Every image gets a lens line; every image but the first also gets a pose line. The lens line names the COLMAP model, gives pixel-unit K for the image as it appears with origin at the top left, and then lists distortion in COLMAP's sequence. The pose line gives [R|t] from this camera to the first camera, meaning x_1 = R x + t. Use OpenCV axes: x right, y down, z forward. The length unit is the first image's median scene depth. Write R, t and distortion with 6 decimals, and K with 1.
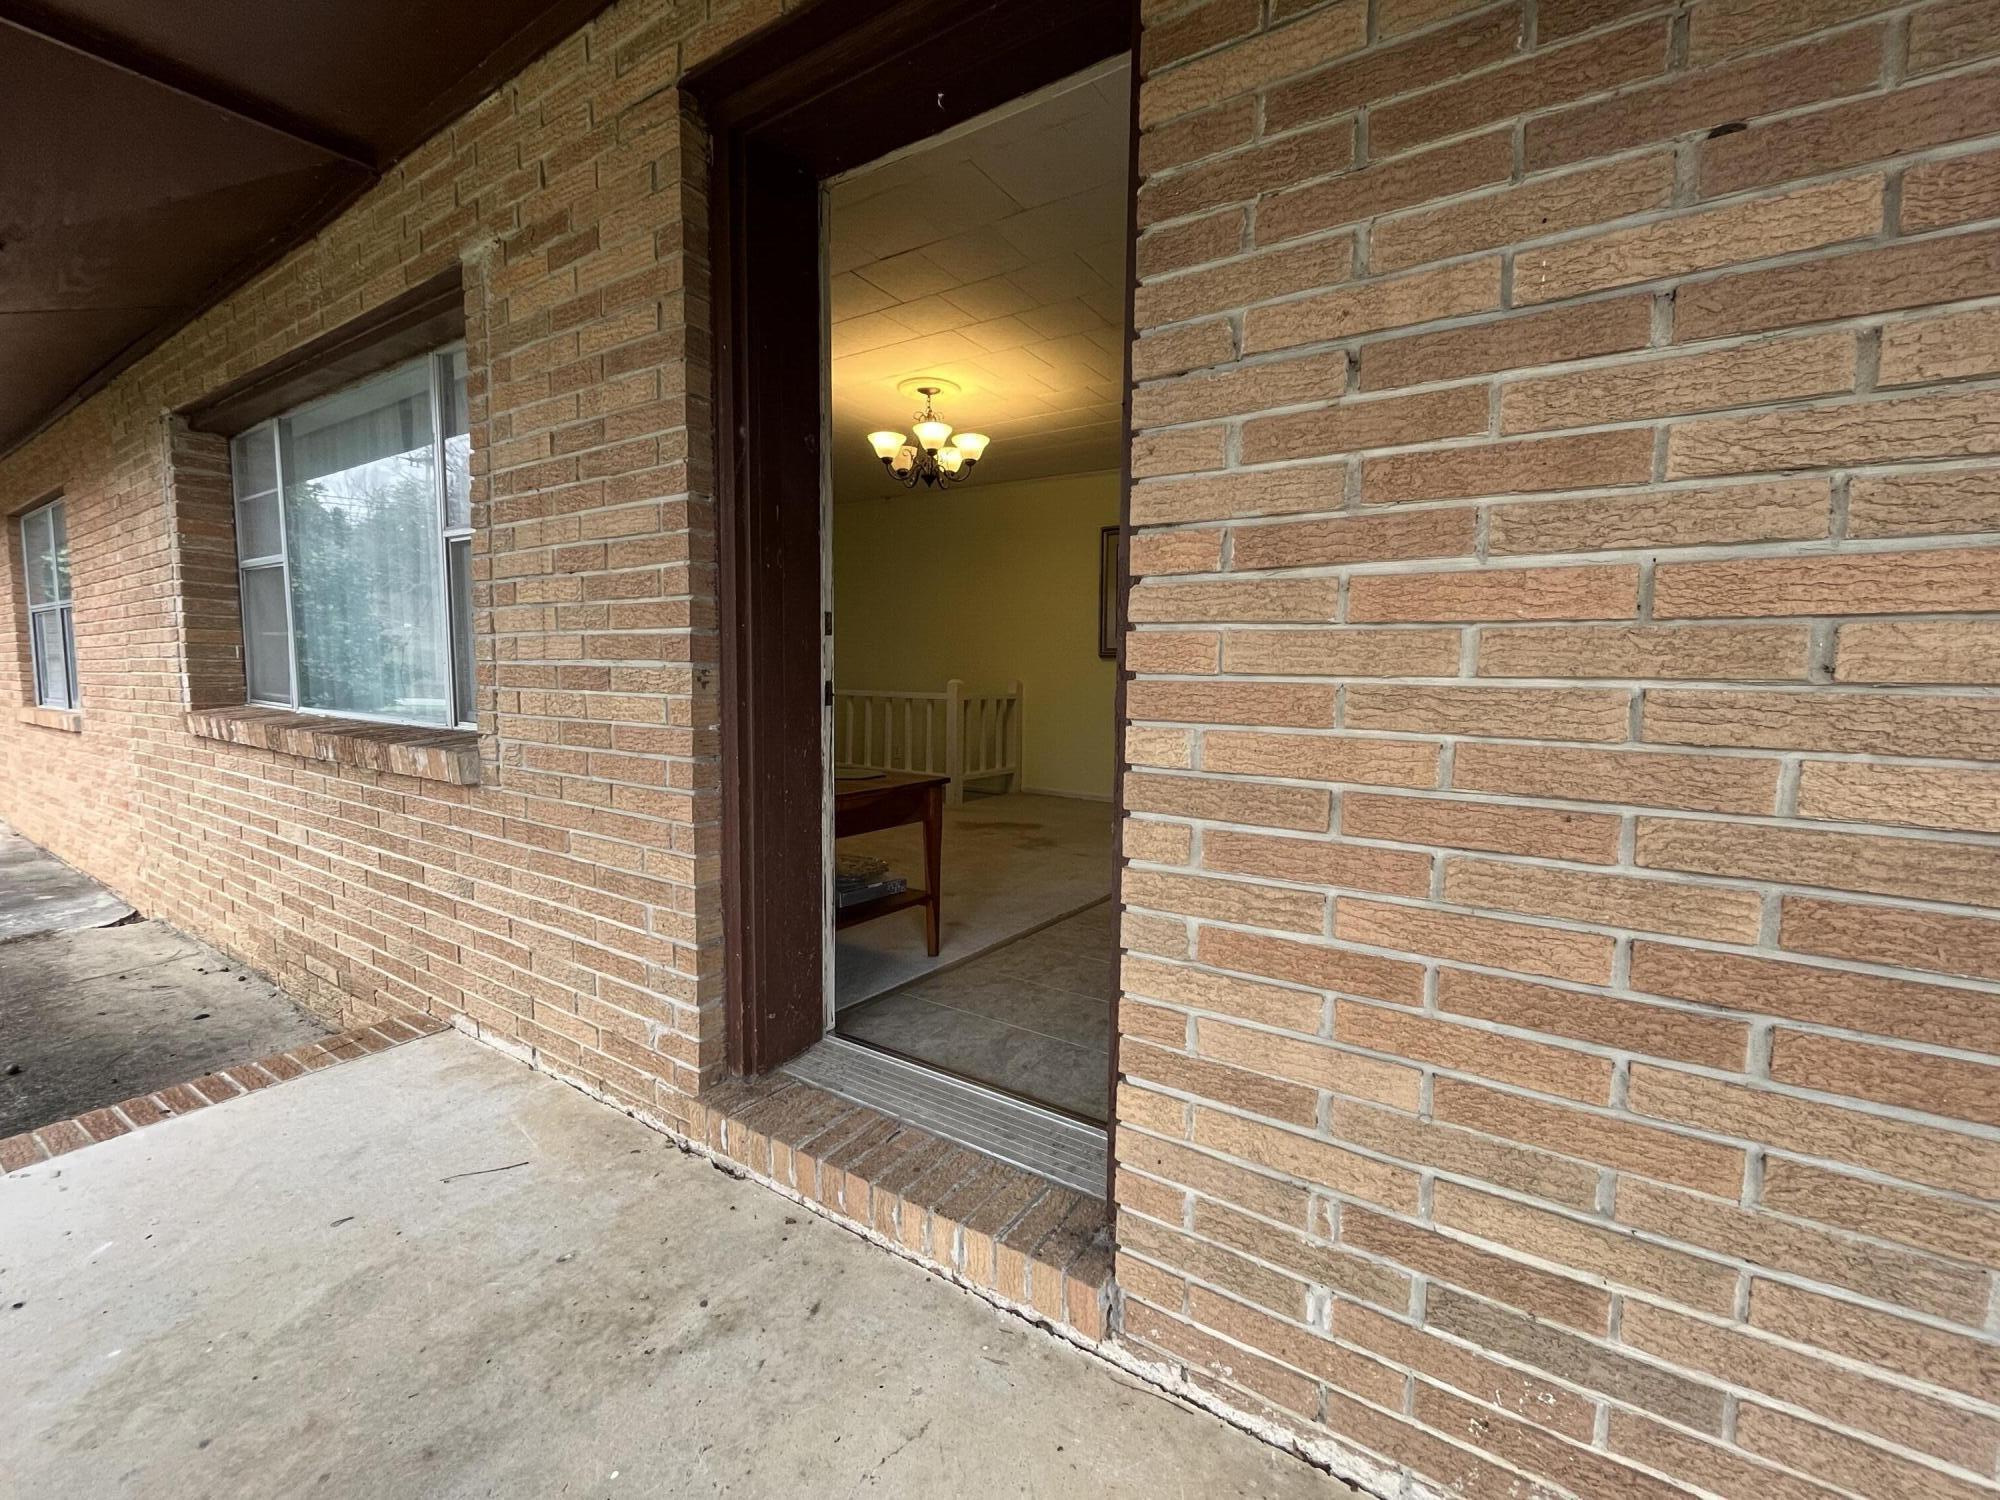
lens RADIAL K [[848.1, 0, 1005.9], [0, 848.1, 751.4], [0, 0, 1]] dist [-0.003942, 0.000480]
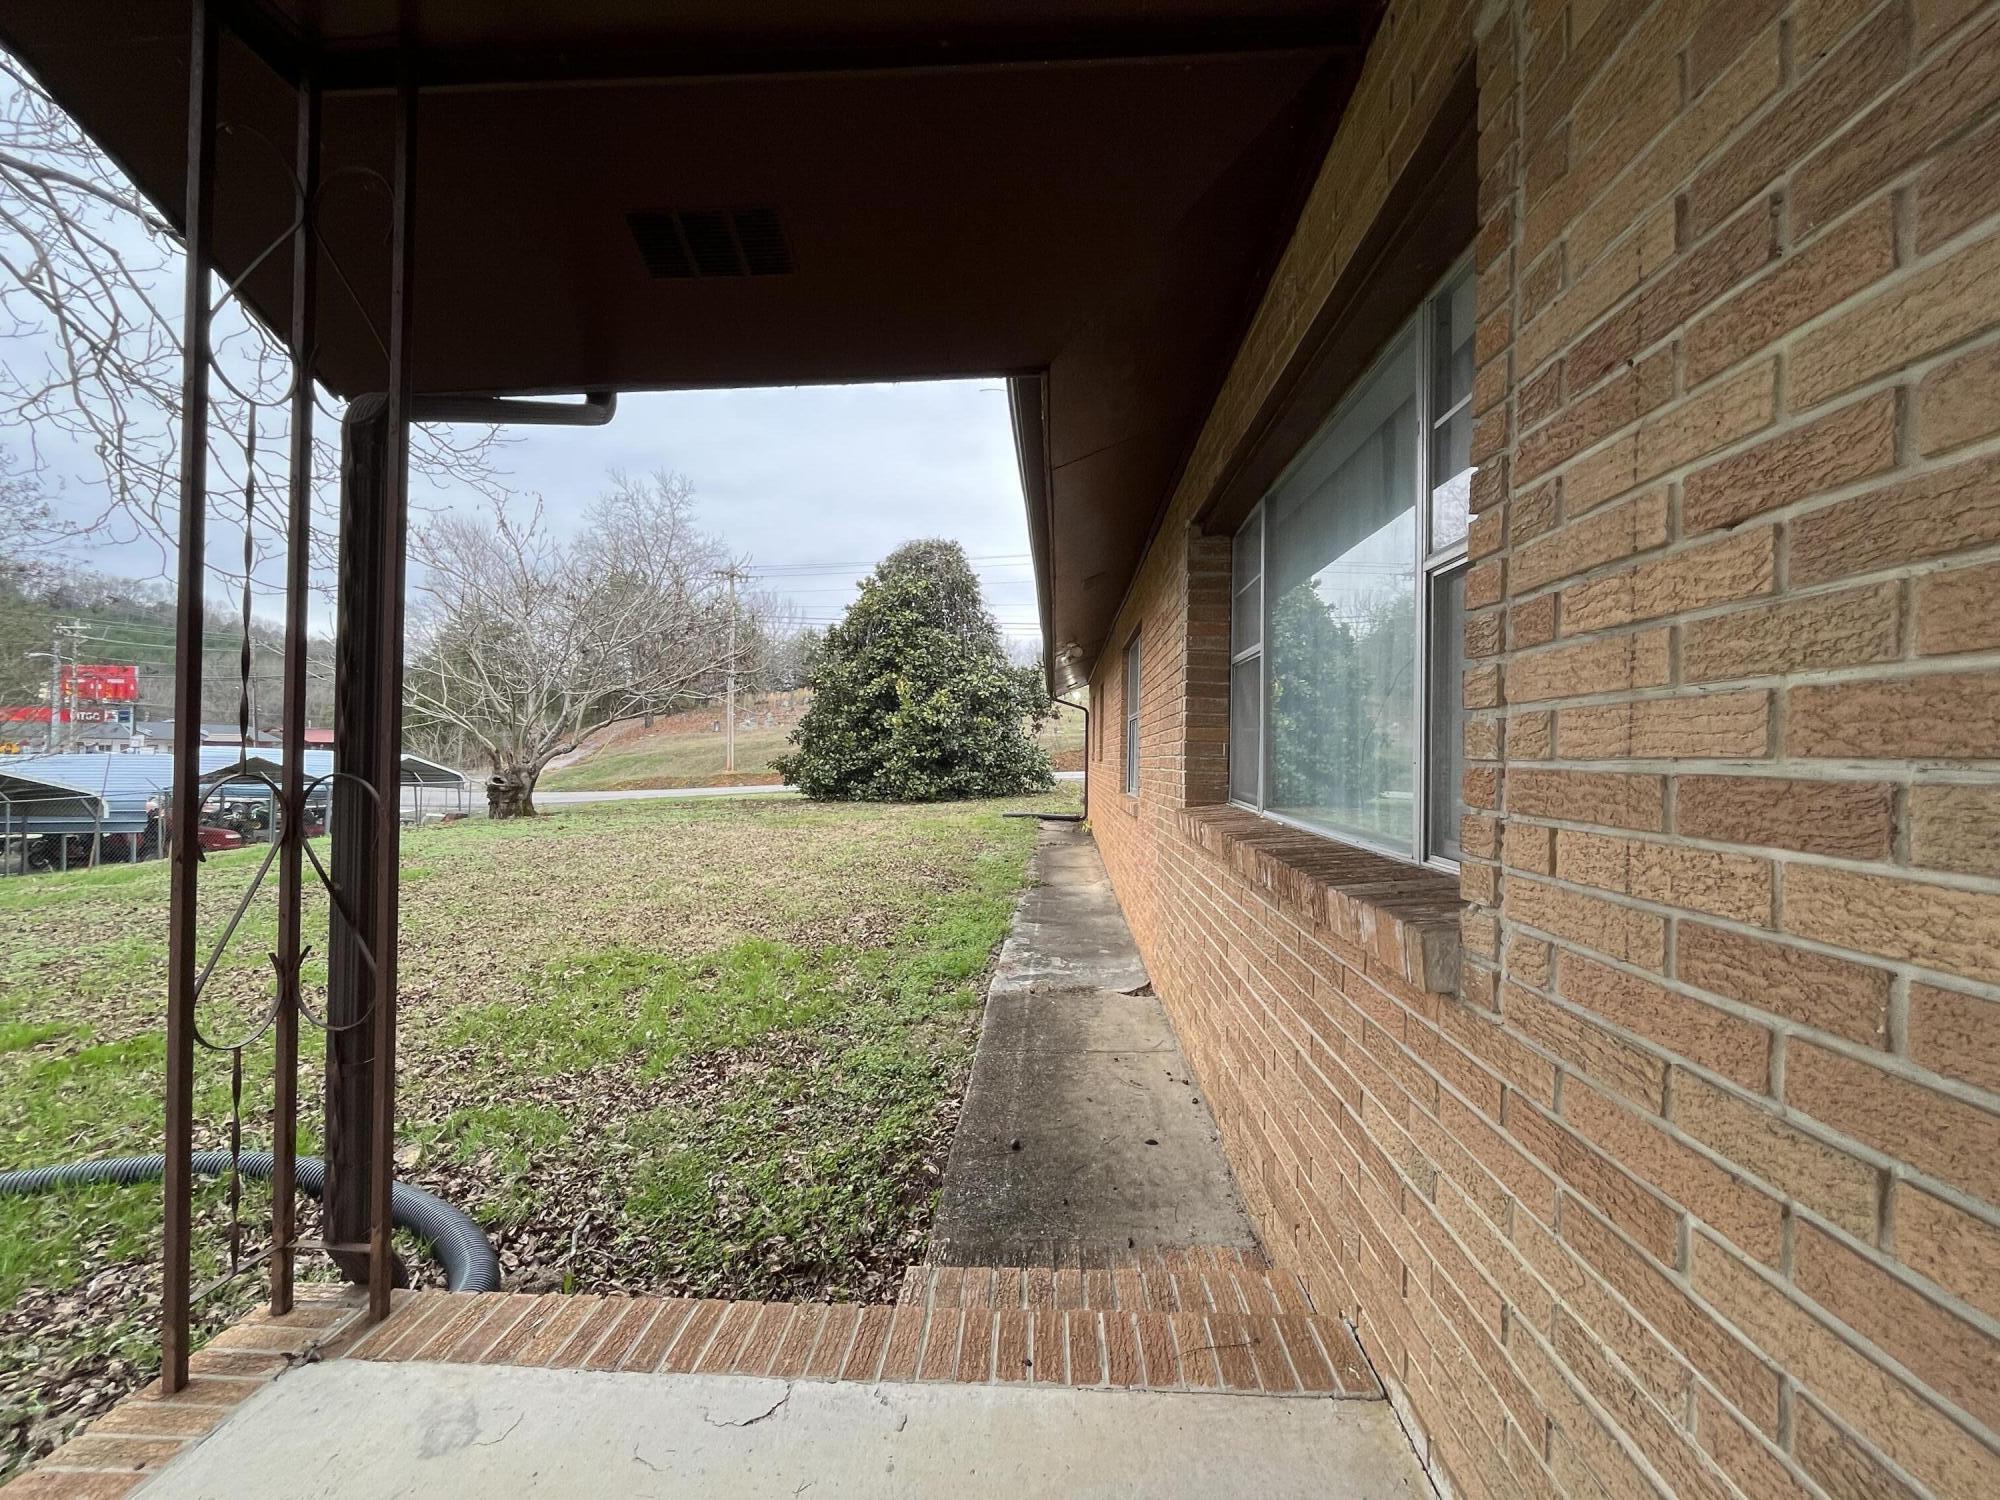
lens RADIAL K [[848.1, 0, 1005.9], [0, 848.1, 751.4], [0, 0, 1]] dist [-0.003942, 0.000480]
pose [[0.503692, -0.009459, -0.863832, -0.301848], [-0.086580, 0.994353, -0.061372, -0.053433], [0.859534, 0.105703, 0.500028, 0.471134]]
